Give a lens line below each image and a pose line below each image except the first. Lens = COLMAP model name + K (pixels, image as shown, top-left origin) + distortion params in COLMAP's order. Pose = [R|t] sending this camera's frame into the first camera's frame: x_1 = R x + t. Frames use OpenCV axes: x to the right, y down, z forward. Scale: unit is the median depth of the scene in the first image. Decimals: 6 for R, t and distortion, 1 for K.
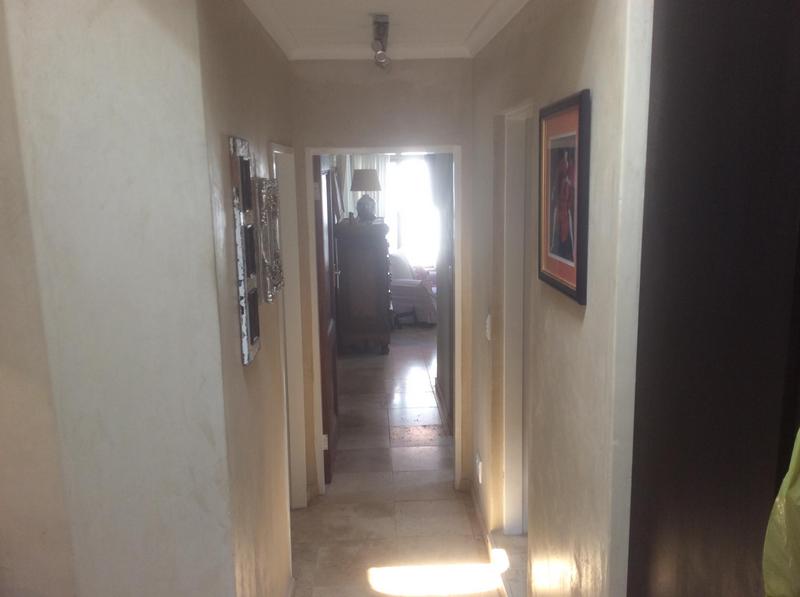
lens RADIAL K [[722.2, 0, 404.4], [0, 722.2, 305.8], [0, 0, 1]] dist [0.105430, -0.225013]
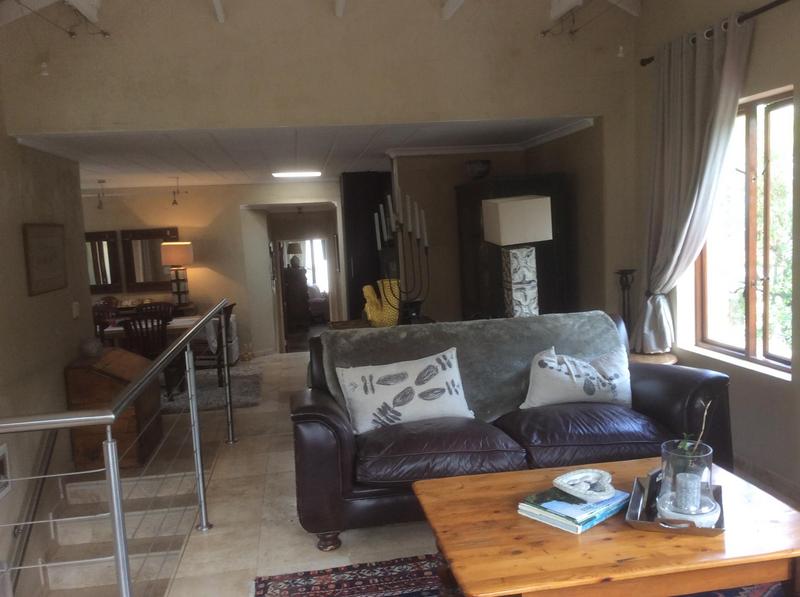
lens RADIAL K [[744.7, 0, 409.0], [0, 744.7, 314.4], [0, 0, 1]] dist [0.056402, -0.198916]
pose [[0.993436, -0.046938, 0.104315, 0.038585], [0.054501, 0.995996, -0.070870, 0.176455], [-0.100570, 0.076090, 0.992016, -1.095308]]
